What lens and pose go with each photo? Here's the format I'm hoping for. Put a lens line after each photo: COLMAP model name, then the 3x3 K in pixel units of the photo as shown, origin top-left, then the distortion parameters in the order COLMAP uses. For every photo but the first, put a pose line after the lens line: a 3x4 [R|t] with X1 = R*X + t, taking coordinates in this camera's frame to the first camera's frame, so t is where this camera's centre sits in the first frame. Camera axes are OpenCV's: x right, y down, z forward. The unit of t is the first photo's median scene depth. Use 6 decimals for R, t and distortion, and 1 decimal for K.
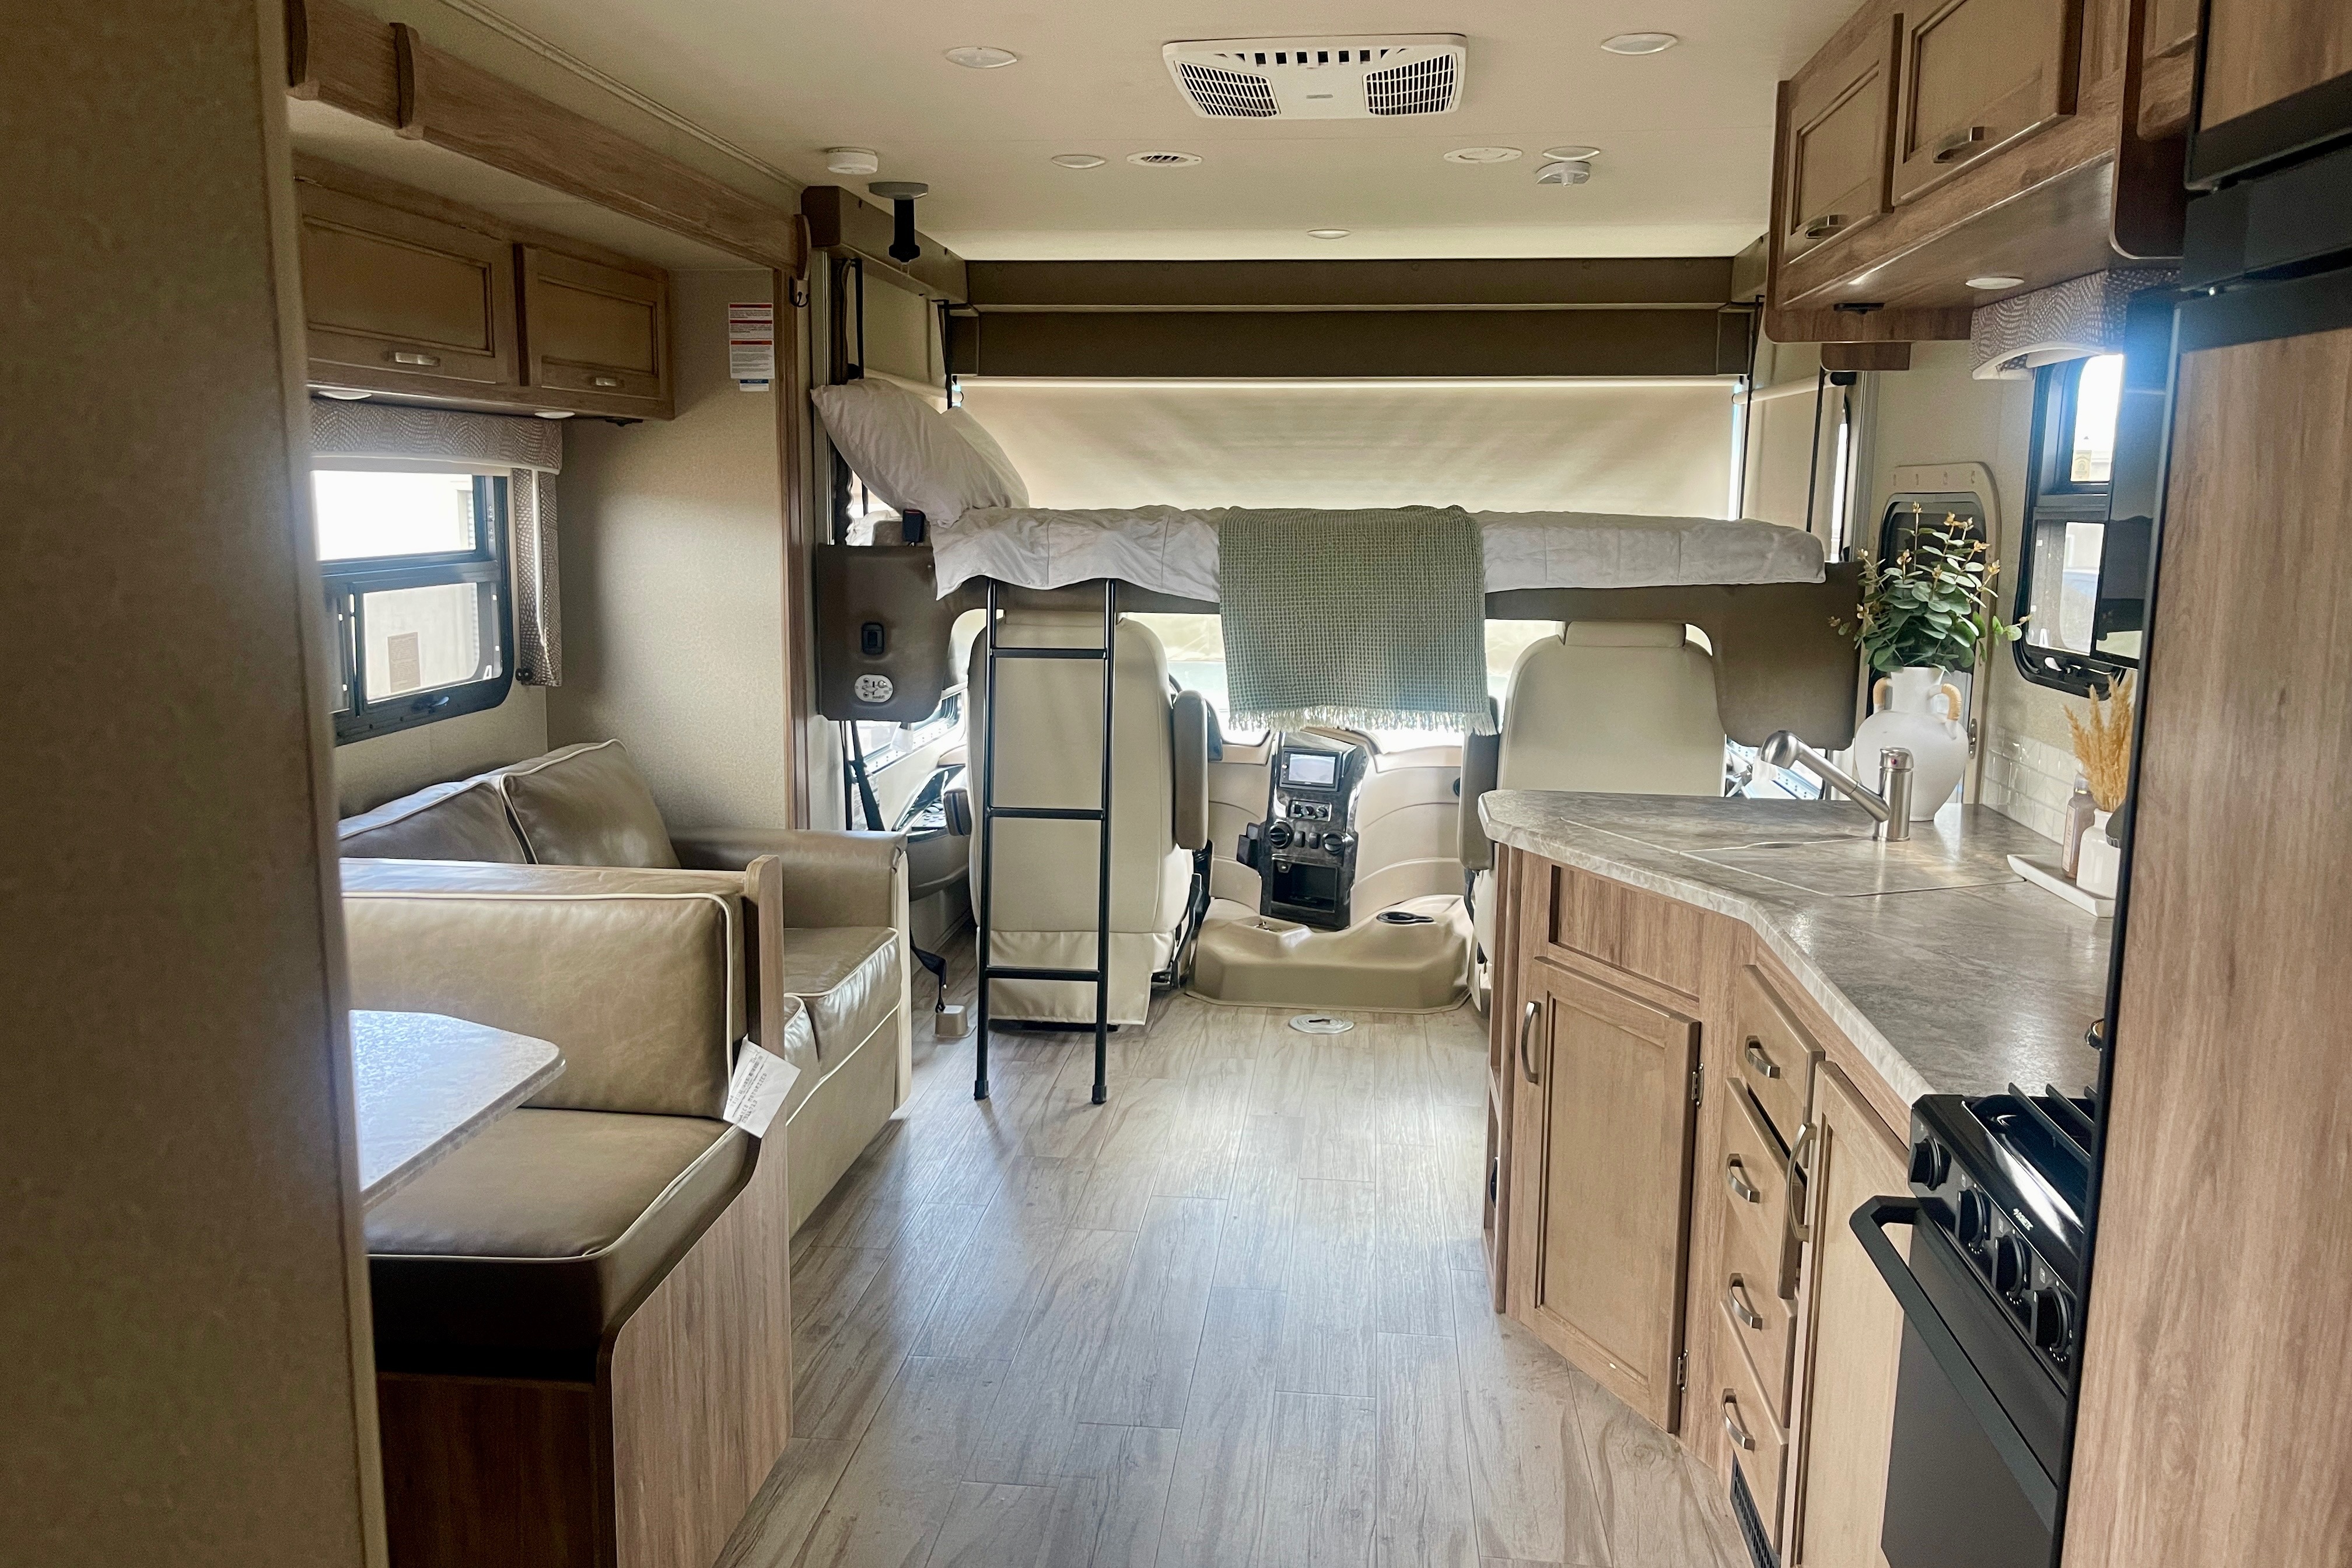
lens RADIAL K [[1845.7, 0, 1178.7], [0, 1845.7, 787.5], [0, 0, 1]] dist [0.005288, -0.026746]
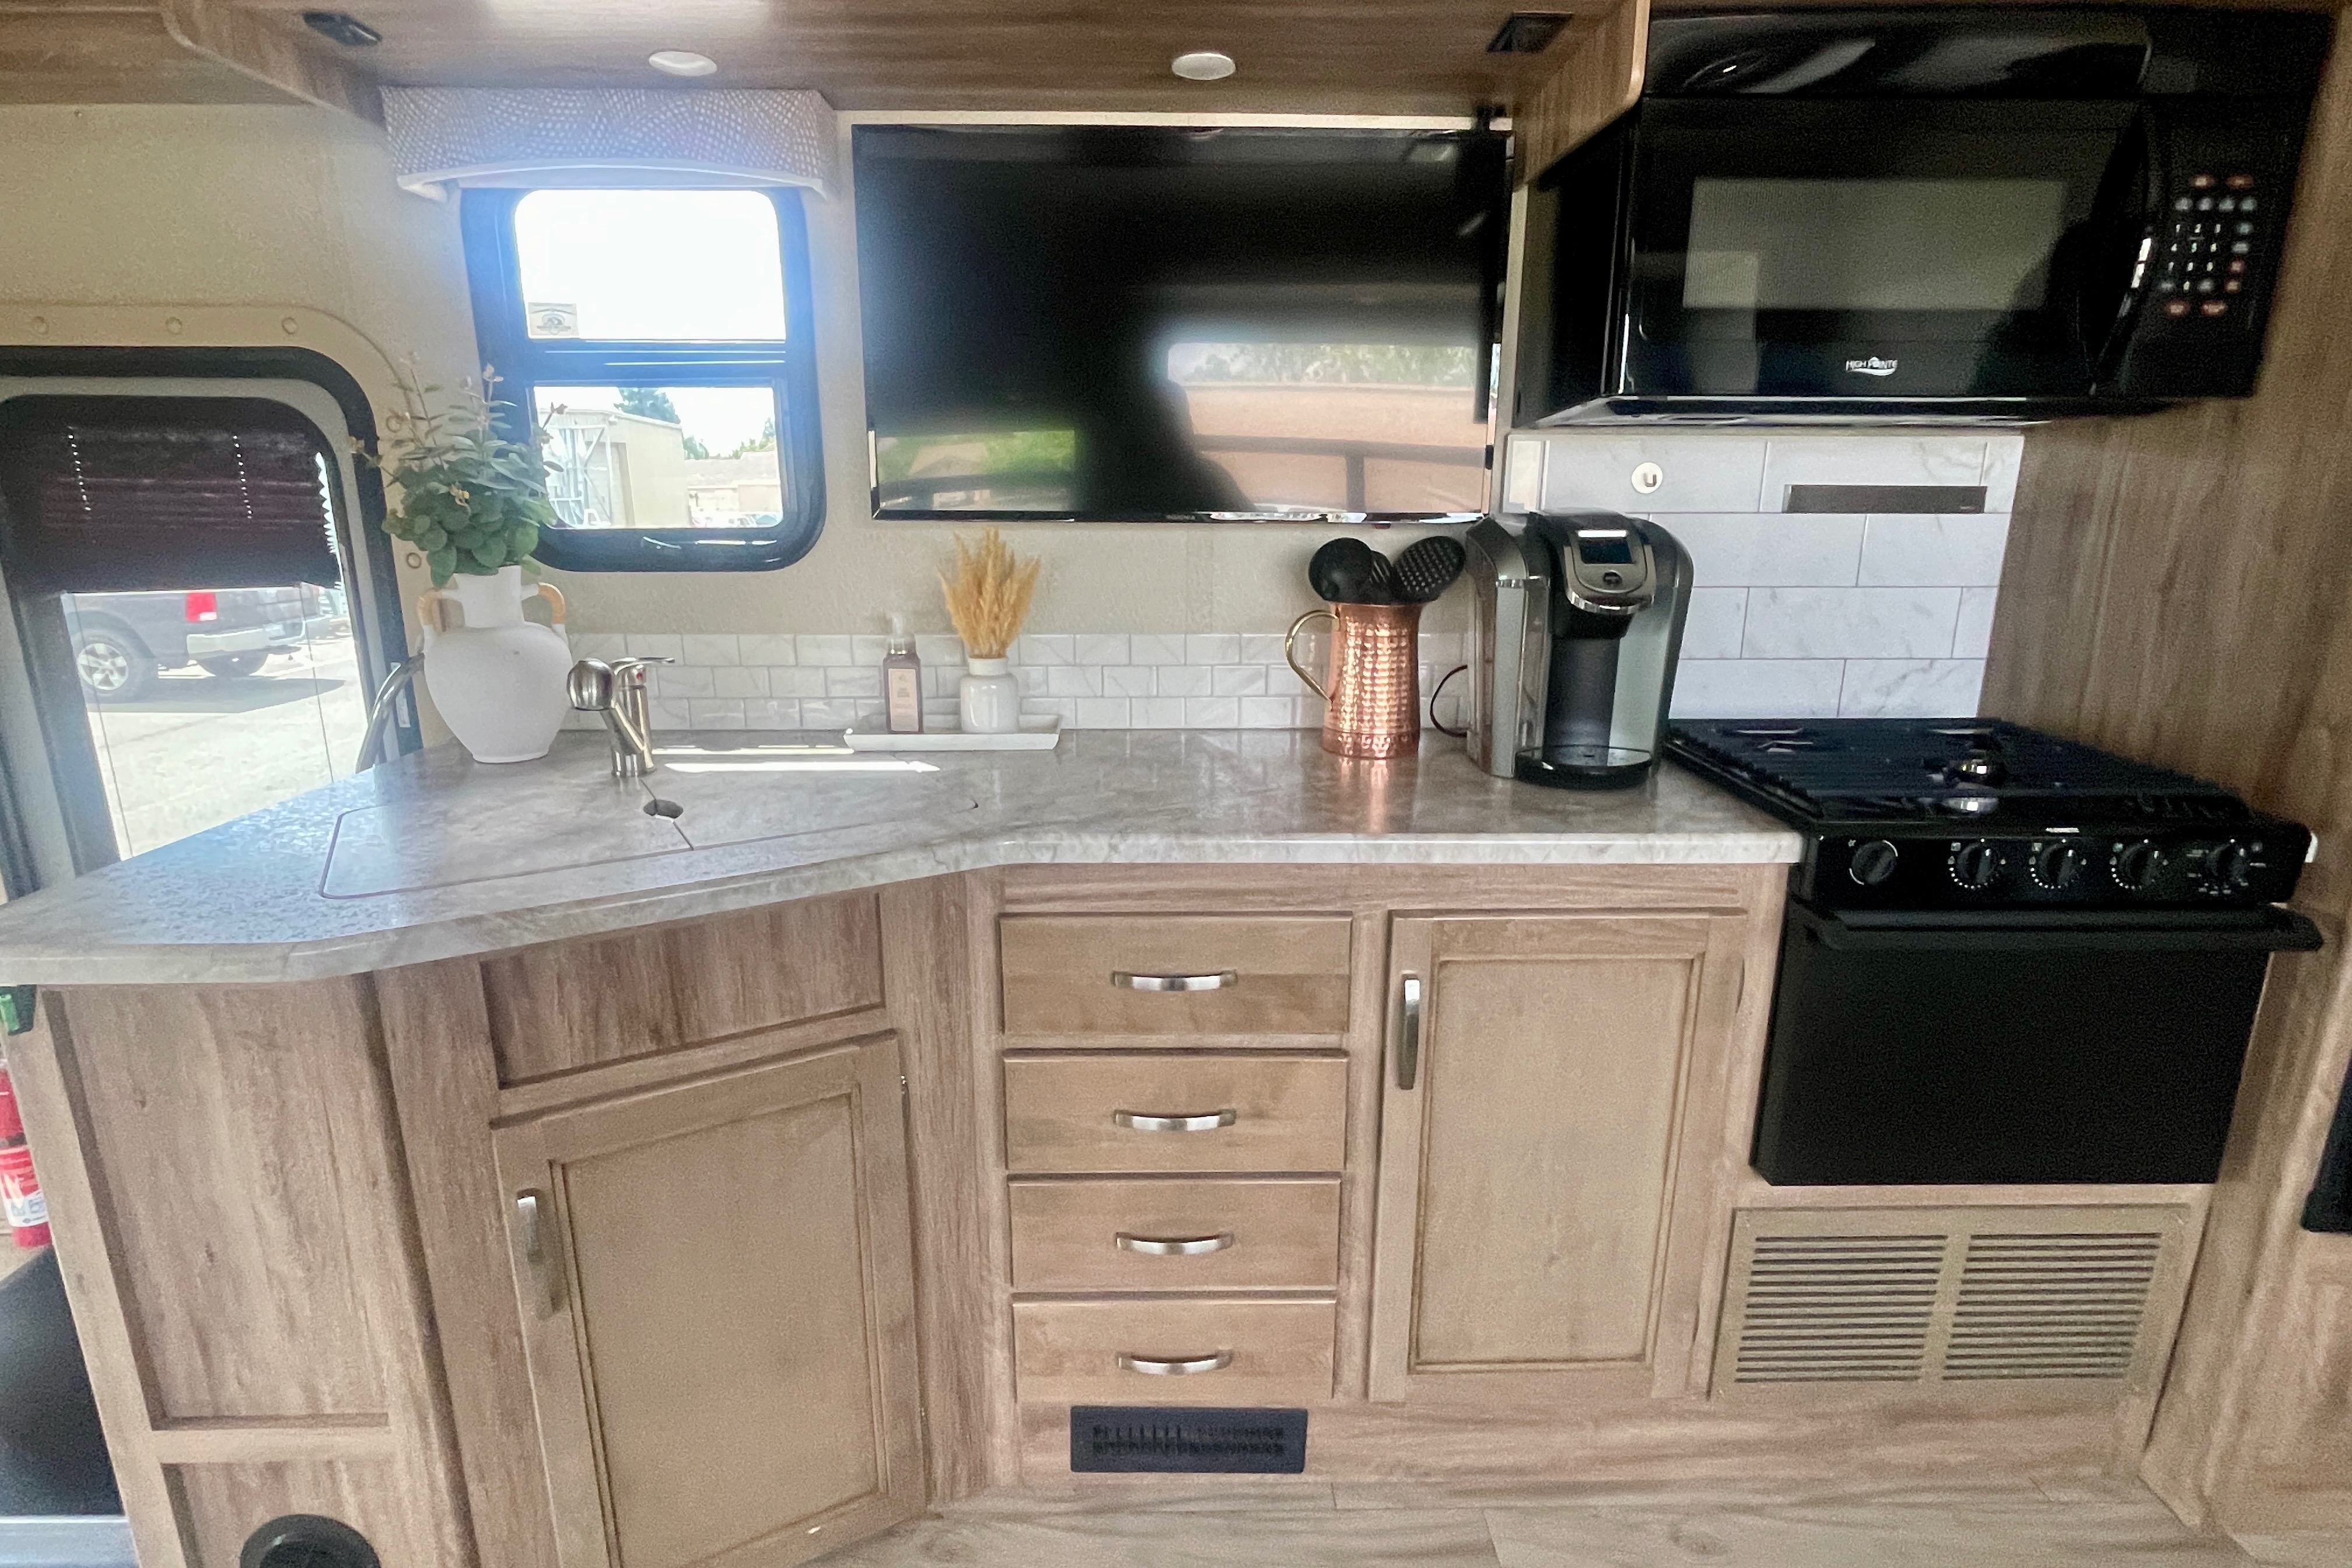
lens RADIAL K [[1220.2, 0, 1174.0], [0, 1220.2, 785.1], [0, 0, 1]] dist [-0.005114, -0.001162]
pose [[-0.124502, -0.257643, 0.958185, -0.125342], [0.160207, 0.947808, 0.275670, -0.058846], [-0.979200, 0.187830, -0.076728, 0.608078]]
